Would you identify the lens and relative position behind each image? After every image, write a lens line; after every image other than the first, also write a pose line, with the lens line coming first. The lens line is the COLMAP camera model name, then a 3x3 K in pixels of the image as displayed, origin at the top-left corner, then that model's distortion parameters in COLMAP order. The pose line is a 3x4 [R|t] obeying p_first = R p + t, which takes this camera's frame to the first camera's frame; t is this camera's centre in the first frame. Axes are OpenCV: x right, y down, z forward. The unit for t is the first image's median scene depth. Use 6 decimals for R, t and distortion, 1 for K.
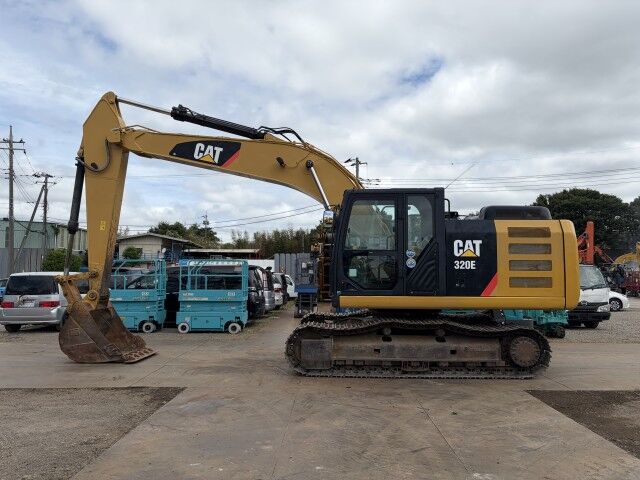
lens RADIAL K [[485.2, 0, 325.5], [0, 485.2, 266.9], [0, 0, 1]] dist [0.032687, -0.002748]
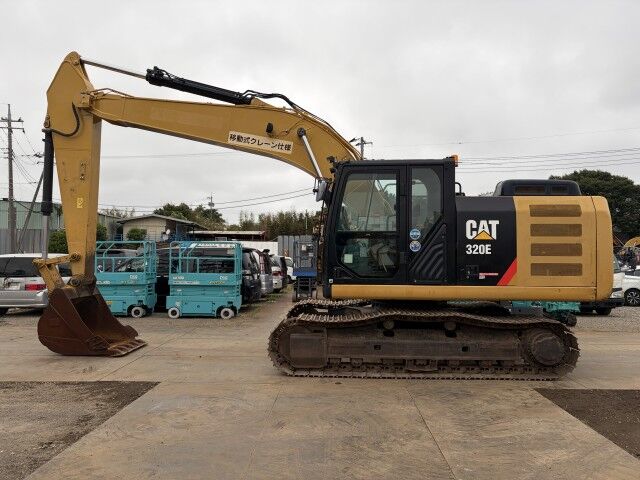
lens RADIAL K [[468.6, 0, 317.3], [0, 468.6, 271.8], [0, 0, 1]] dist [0.001499, 0.001254]
pose [[0.999439, 0.006875, -0.032783, 0.018558], [-0.005230, 0.998735, 0.050005, -0.002470], [0.033085, -0.049806, 0.998211, 0.100877]]
